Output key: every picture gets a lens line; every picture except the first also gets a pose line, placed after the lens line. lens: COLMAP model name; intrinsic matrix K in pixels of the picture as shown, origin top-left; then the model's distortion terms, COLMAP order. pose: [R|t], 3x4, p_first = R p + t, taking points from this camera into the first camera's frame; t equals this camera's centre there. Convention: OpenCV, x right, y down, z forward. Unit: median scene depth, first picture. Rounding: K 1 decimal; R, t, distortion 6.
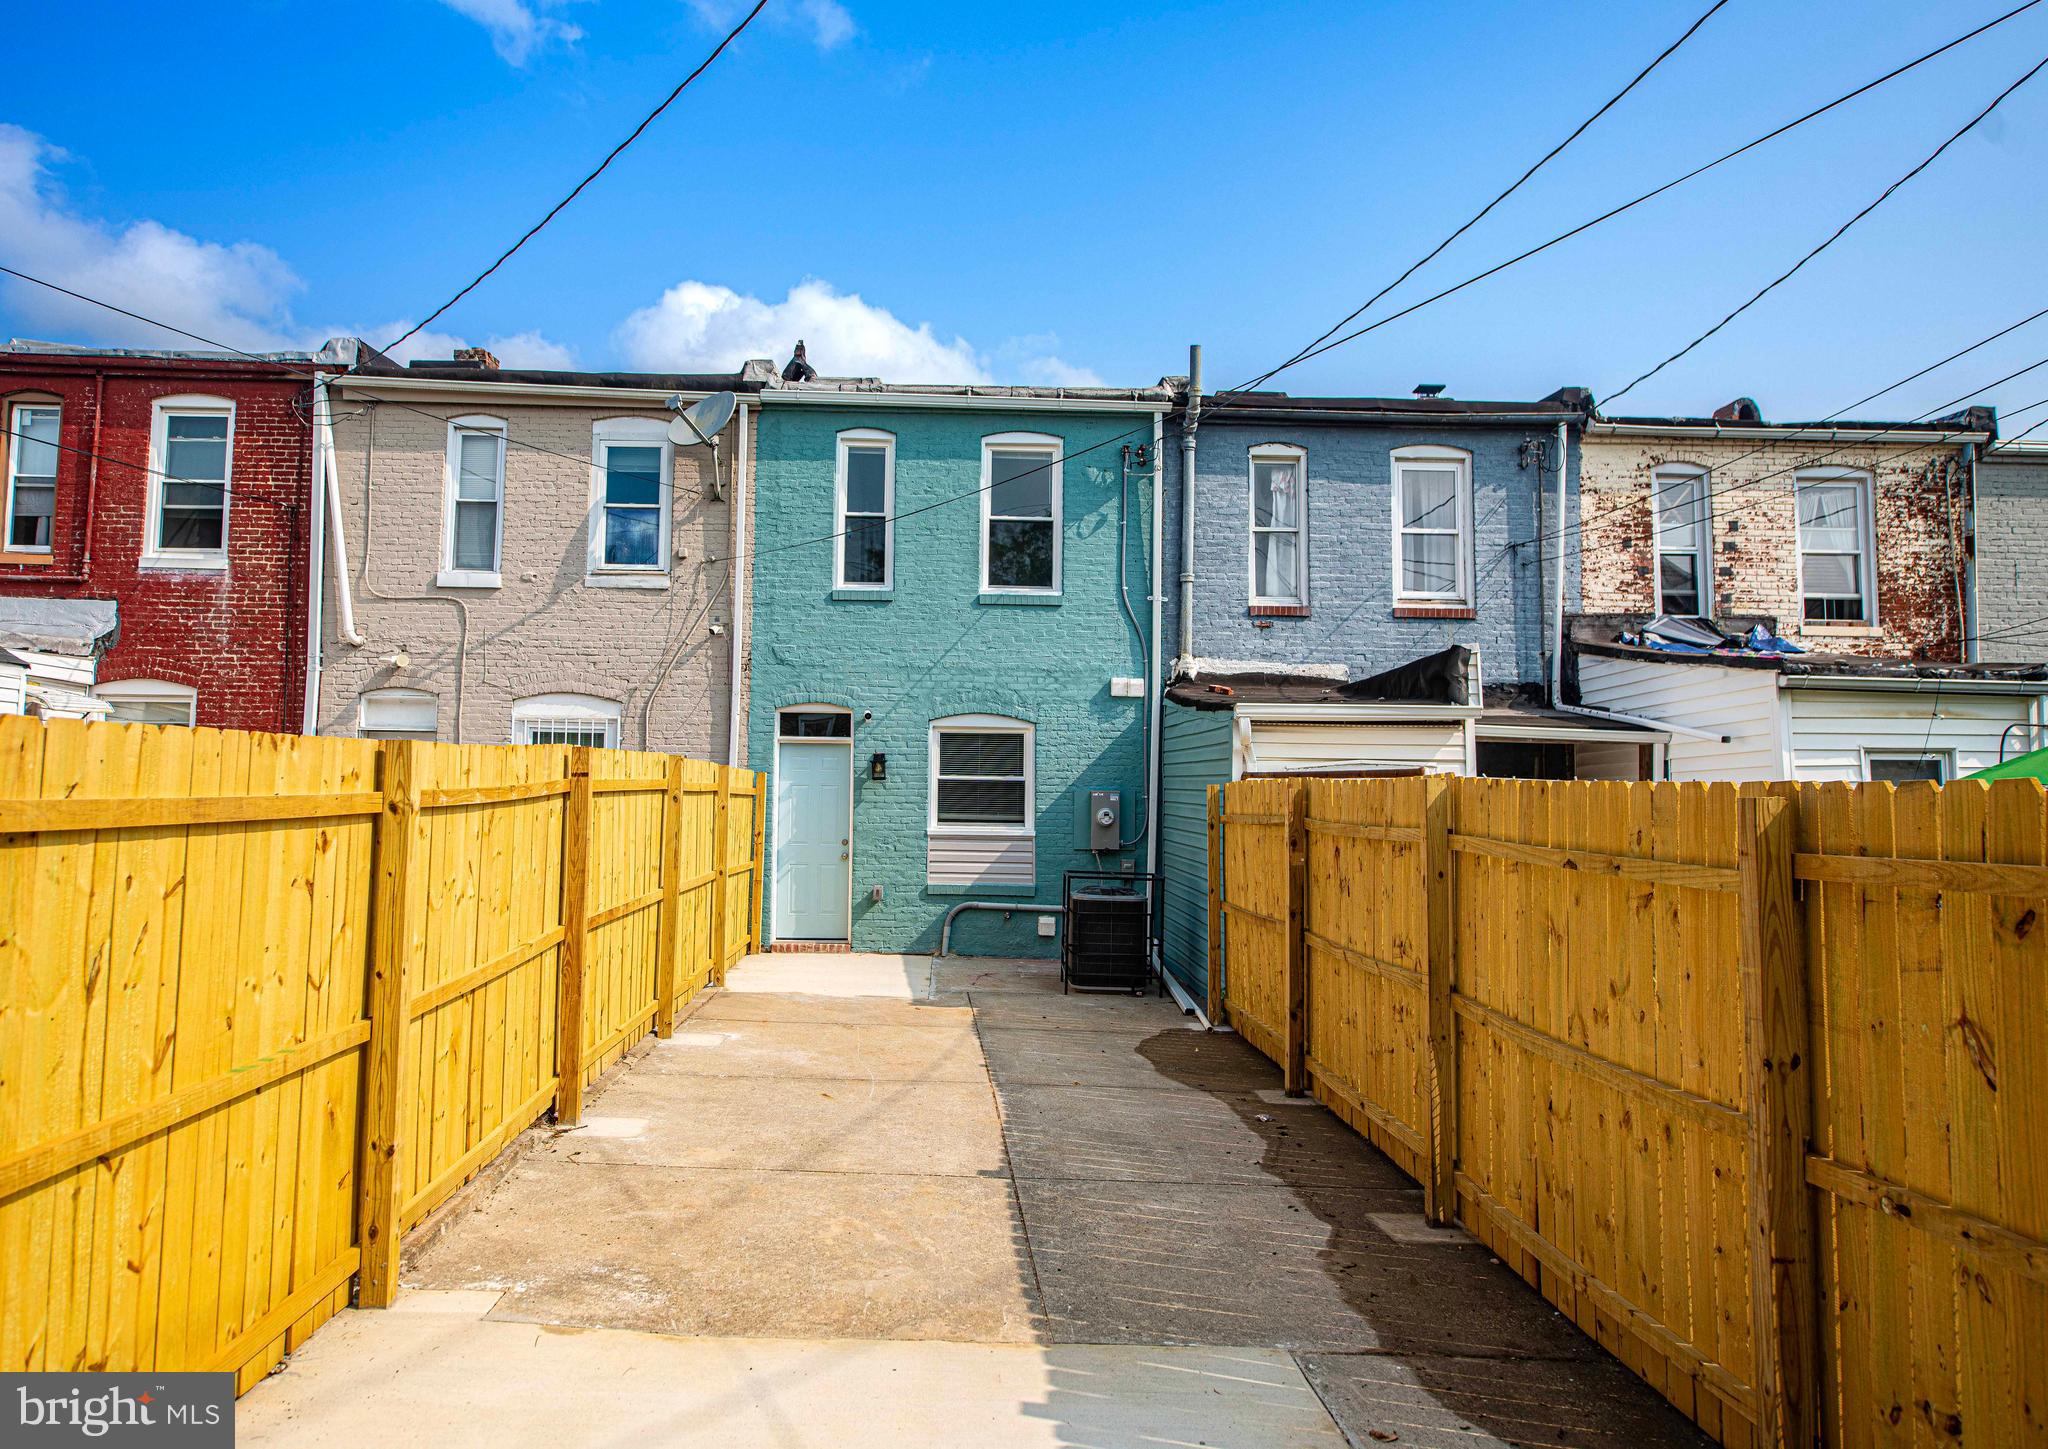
lens RADIAL K [[1471.7, 0, 1005.7], [0, 1471.7, 736.6], [0, 0, 1]] dist [-0.009819, -0.001136]
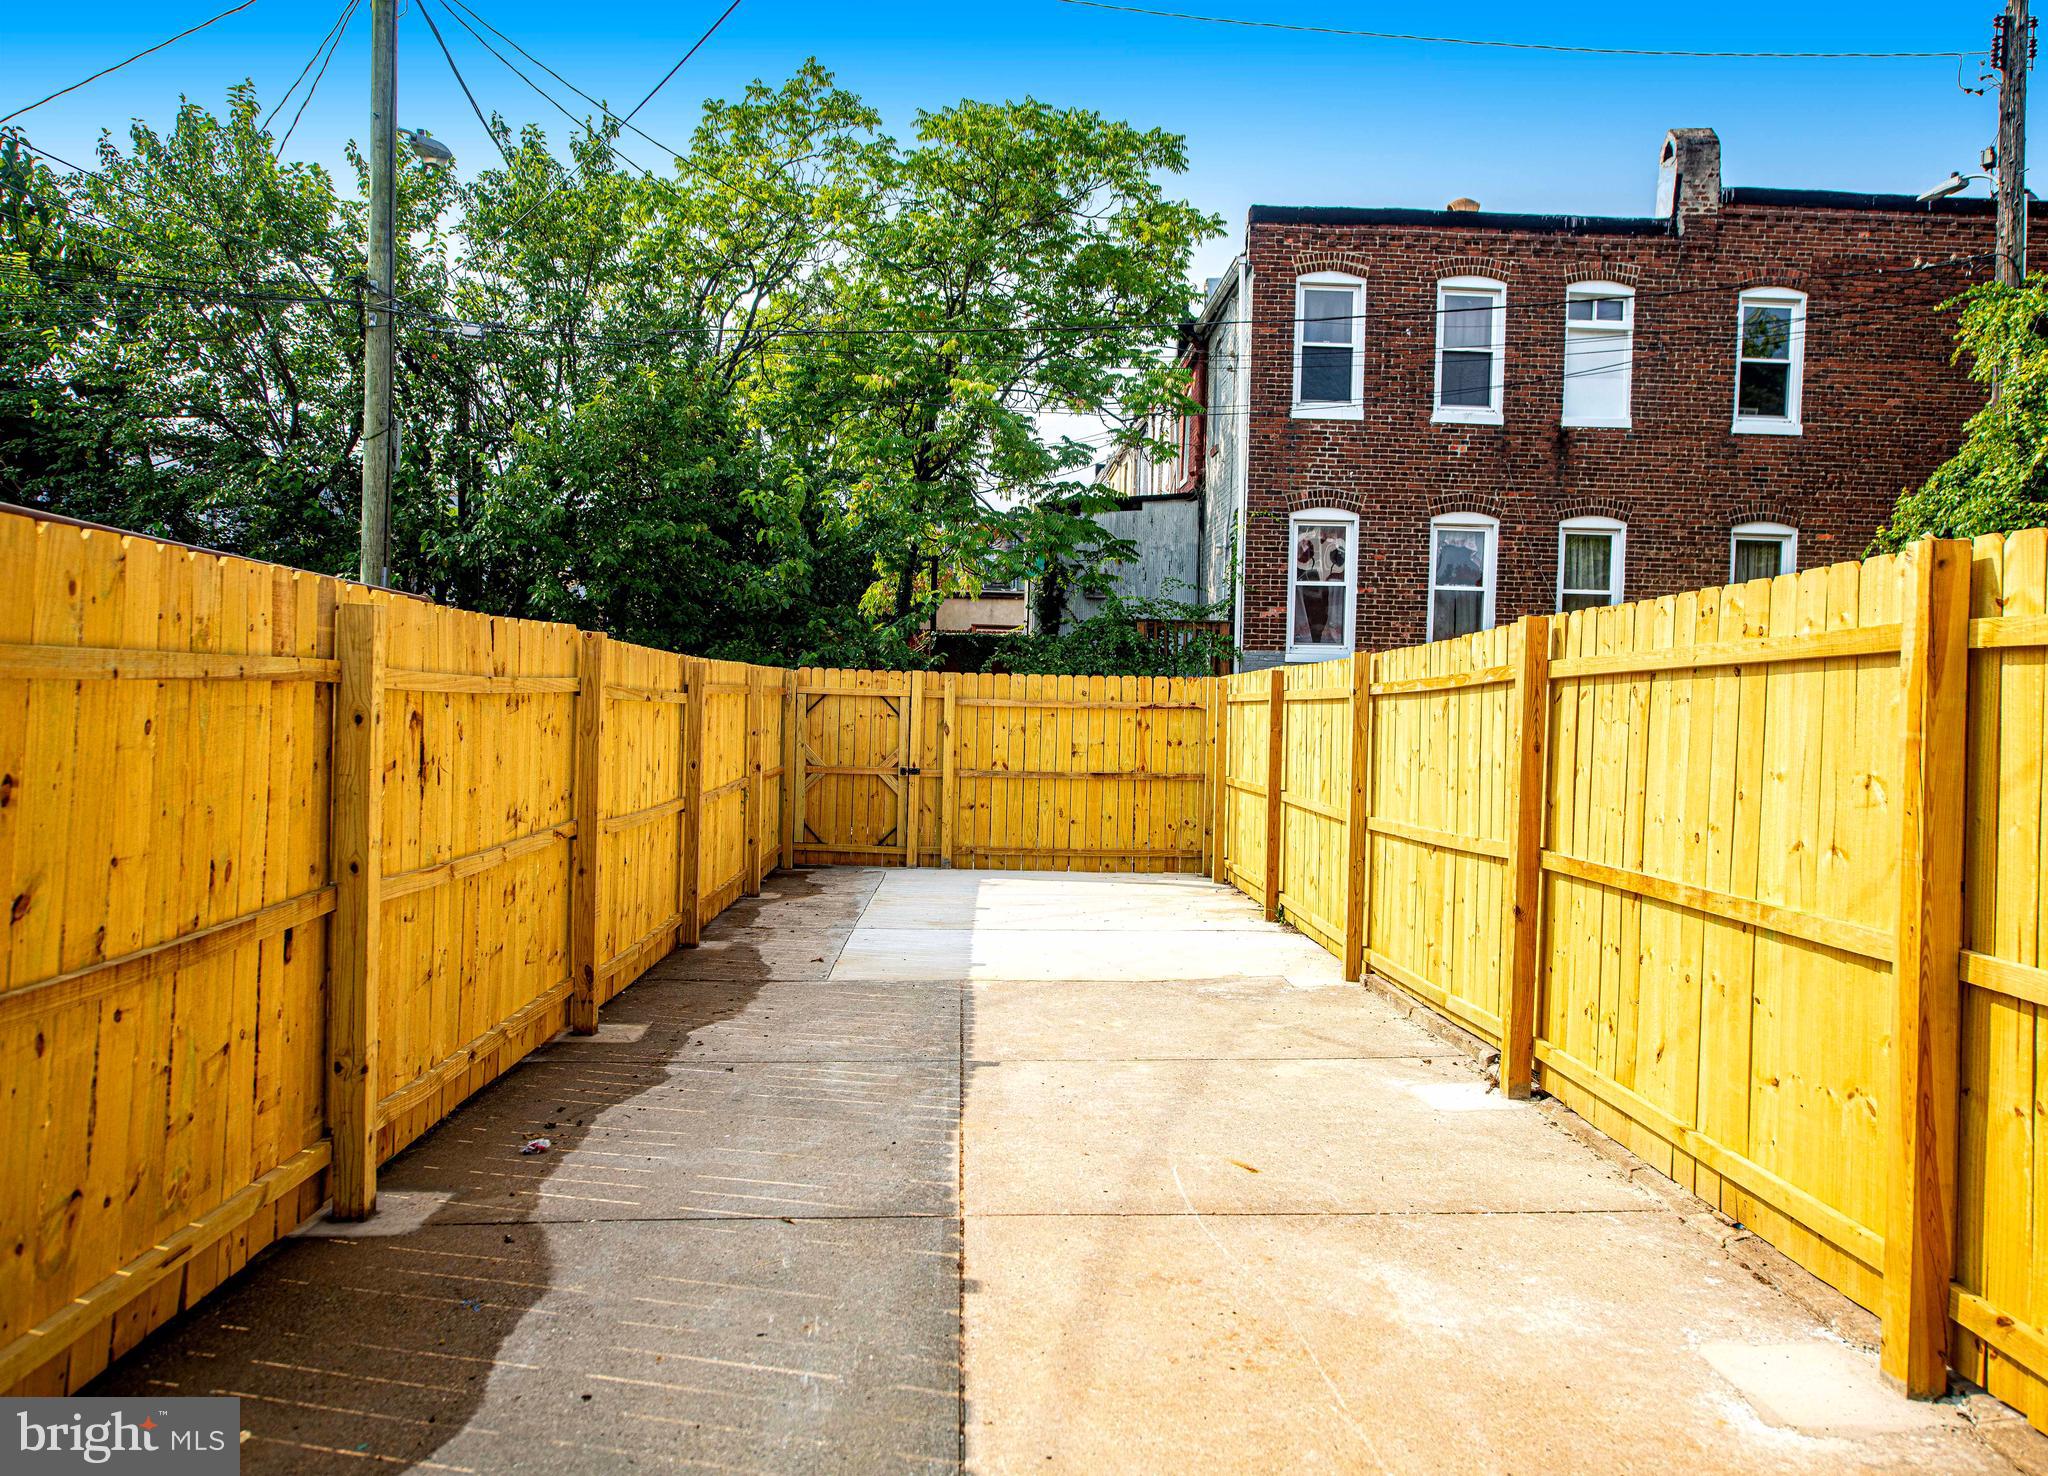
lens RADIAL K [[1499.3, 0, 1037.2], [0, 1499.3, 730.1], [0, 0, 1]] dist [-0.008398, 0.000937]
pose [[-0.998978, -0.043808, 0.011125, -0.023724], [-0.044050, 0.998775, -0.022557, 0.055521], [-0.010123, -0.023024, -0.999684, 1.046091]]
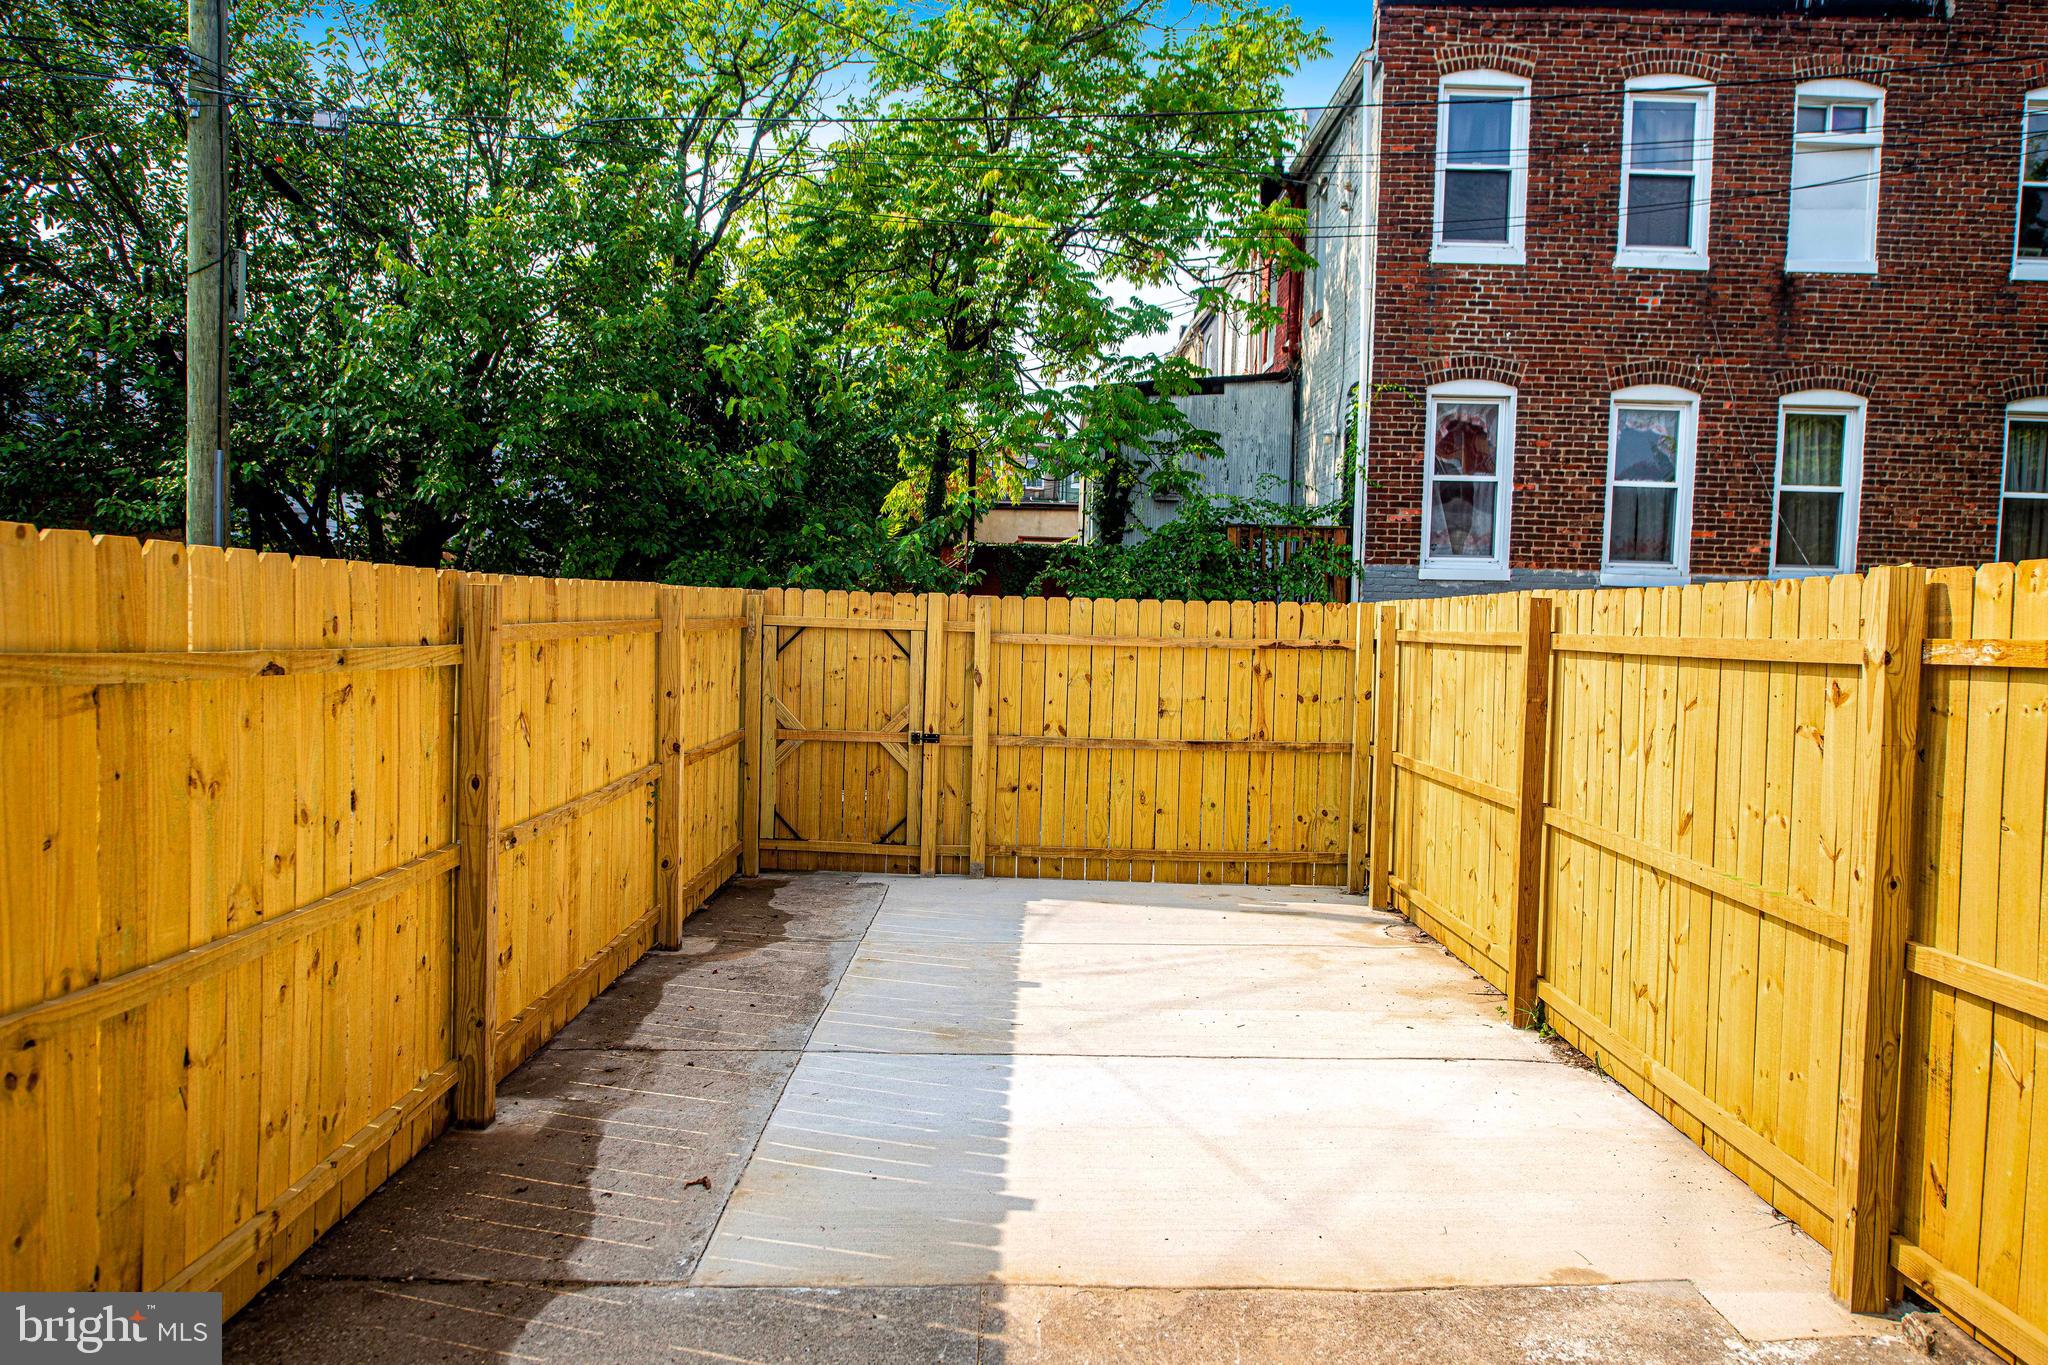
lens RADIAL K [[1396.9, 0, 1024.3], [0, 1396.9, 688.7], [0, 0, 1]] dist [-0.000864, -0.003392]
pose [[-0.997609, -0.048184, 0.049542, -0.004654], [-0.047548, 0.998772, 0.013941, 0.028673], [-0.050153, 0.011552, -0.998675, 0.670200]]
